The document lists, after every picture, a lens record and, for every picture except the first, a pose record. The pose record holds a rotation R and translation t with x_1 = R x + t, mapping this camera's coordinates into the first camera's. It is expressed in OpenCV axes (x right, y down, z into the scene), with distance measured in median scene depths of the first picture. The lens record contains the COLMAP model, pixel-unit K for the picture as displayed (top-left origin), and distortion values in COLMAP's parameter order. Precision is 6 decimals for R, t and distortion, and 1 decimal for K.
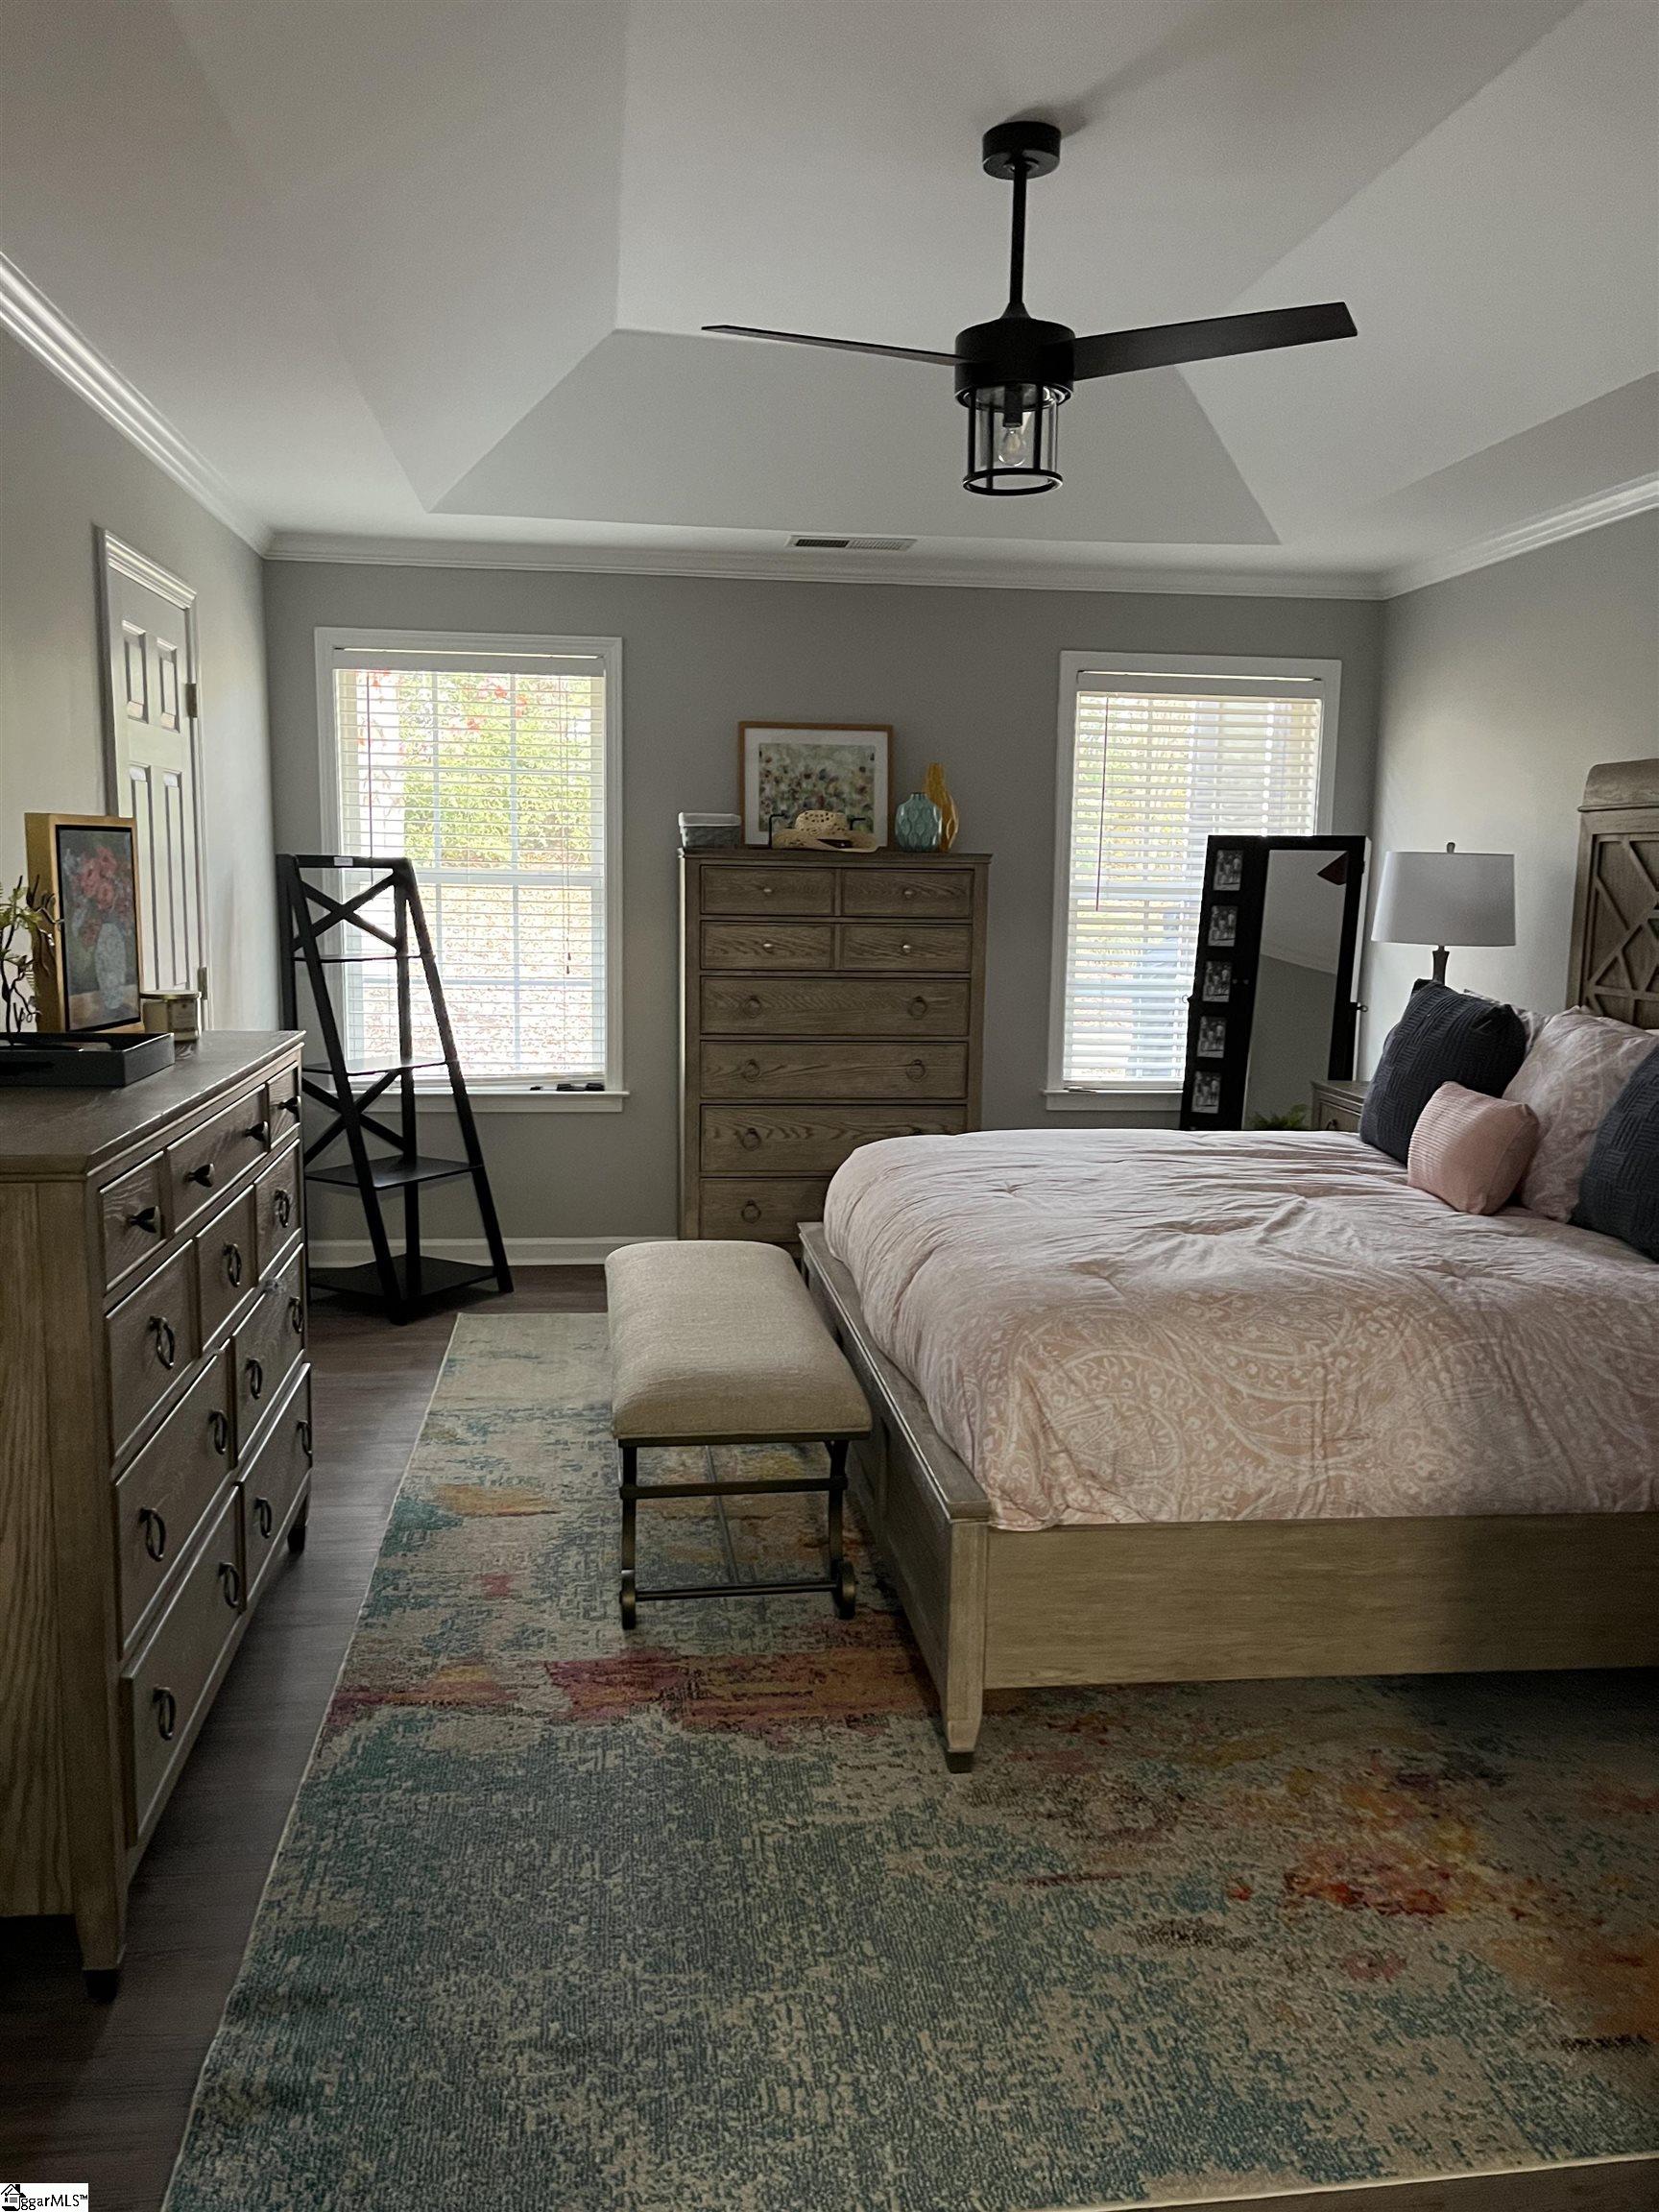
lens RADIAL K [[1707.2, 0, 814.2], [0, 1707.2, 1111.3], [0, 0, 1]] dist [0.046340, -0.059668]
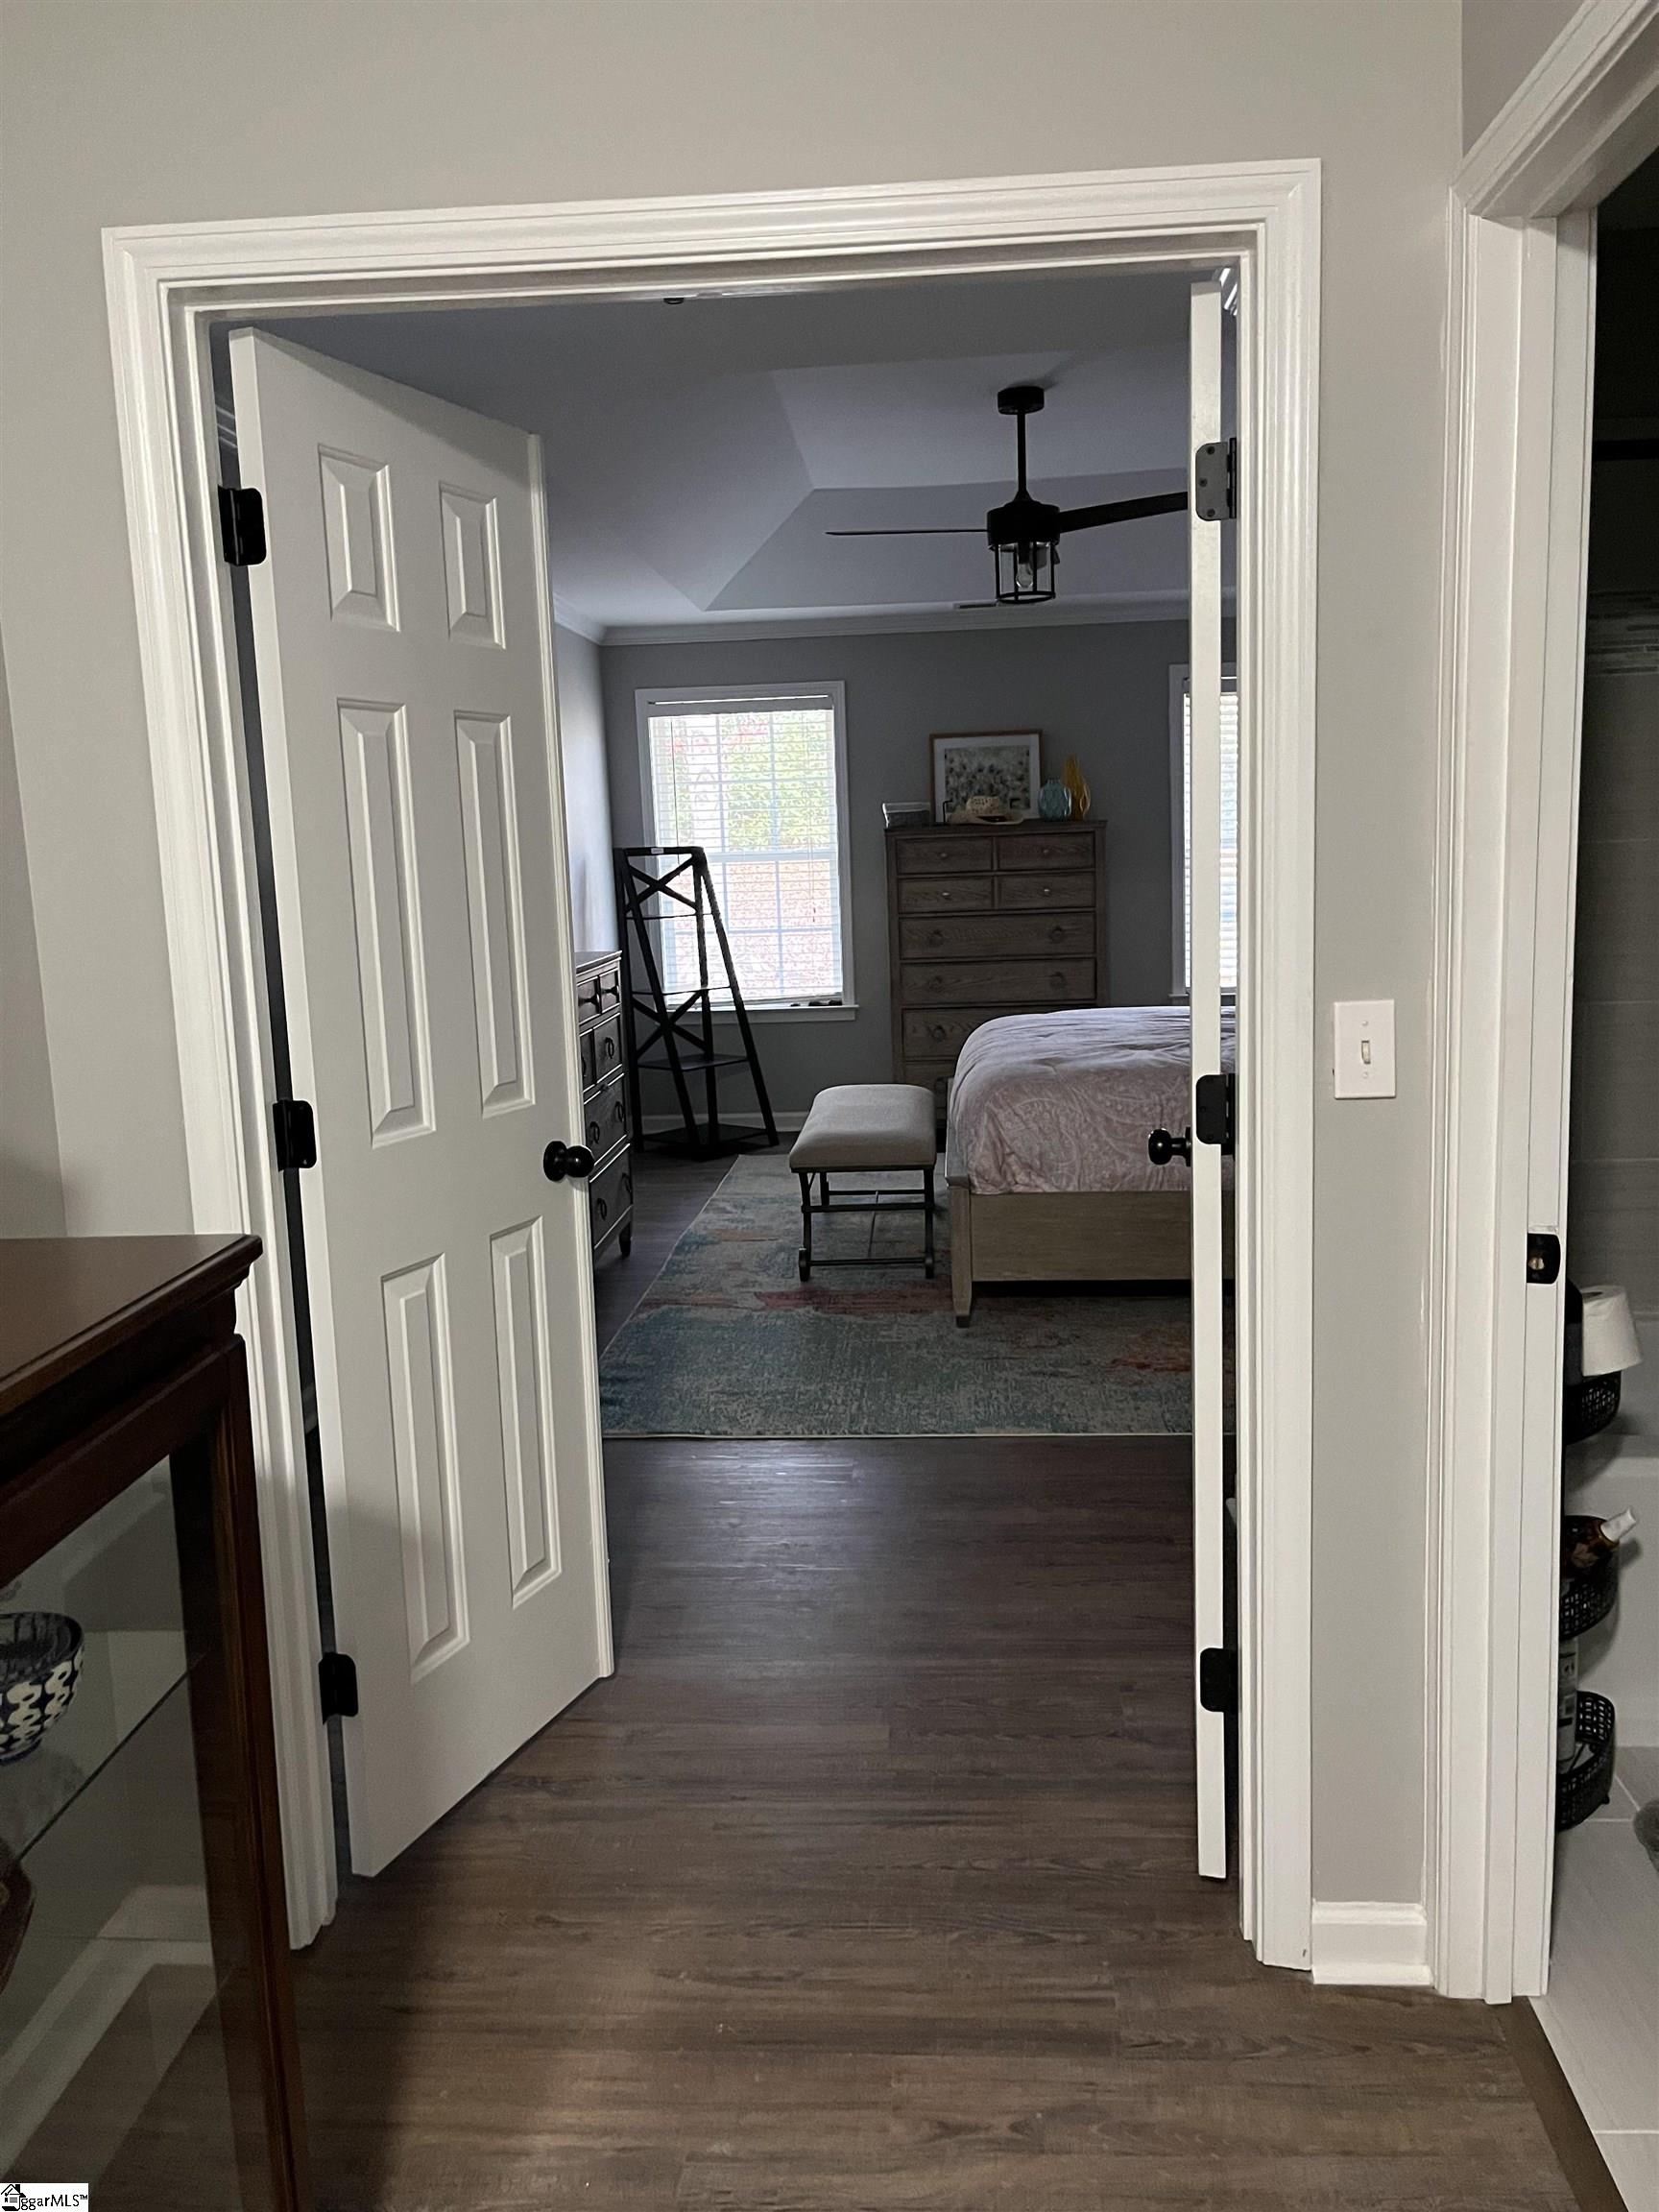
lens RADIAL K [[1707.2, 0, 814.2], [0, 1707.2, 1111.3], [0, 0, 1]] dist [0.046340, -0.059668]
pose [[0.978569, -0.020182, -0.204926, 0.150921], [0.023549, 0.999625, 0.014002, 0.059266], [0.204567, -0.018527, 0.978677, -0.403471]]
